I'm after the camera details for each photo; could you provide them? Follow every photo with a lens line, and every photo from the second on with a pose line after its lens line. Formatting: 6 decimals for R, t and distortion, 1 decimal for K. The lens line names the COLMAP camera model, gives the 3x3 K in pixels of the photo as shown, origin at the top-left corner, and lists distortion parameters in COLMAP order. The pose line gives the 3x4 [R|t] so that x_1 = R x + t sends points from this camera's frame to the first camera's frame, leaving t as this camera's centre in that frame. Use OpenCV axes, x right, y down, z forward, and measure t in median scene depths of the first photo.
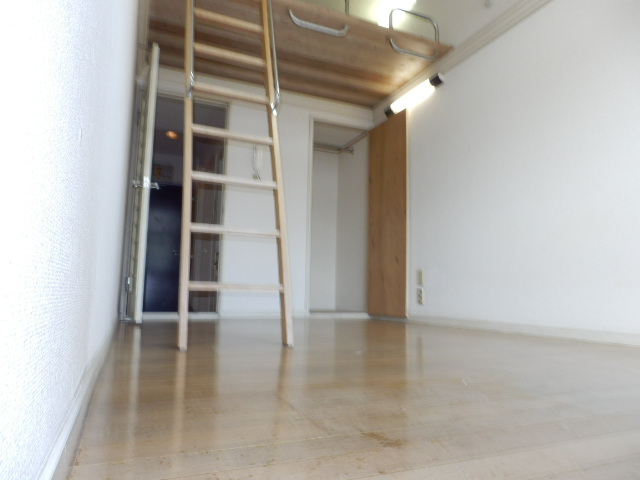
lens RADIAL K [[443.8, 0, 317.2], [0, 443.8, 237.6], [0, 0, 1]] dist [-0.015439, 0.009667]
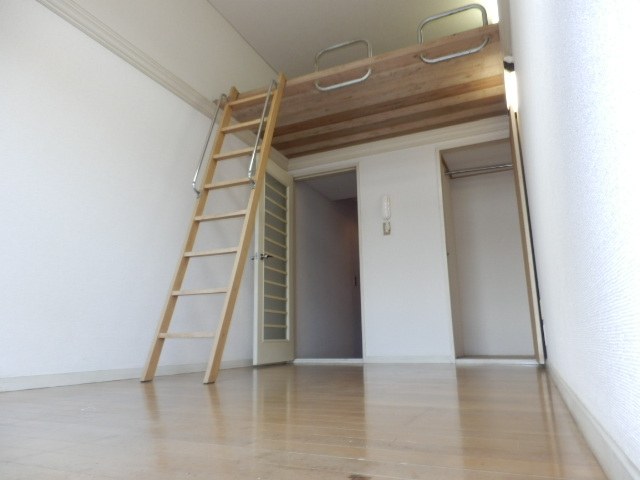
lens RADIAL K [[443.8, 0, 316.5], [0, 443.8, 239.7], [0, 0, 1]] dist [-0.015439, 0.009667]
pose [[0.676954, -0.190604, -0.710917, 0.494067], [0.120013, 0.981545, -0.148883, 0.033883], [0.726175, 0.015468, 0.687336, 0.173001]]
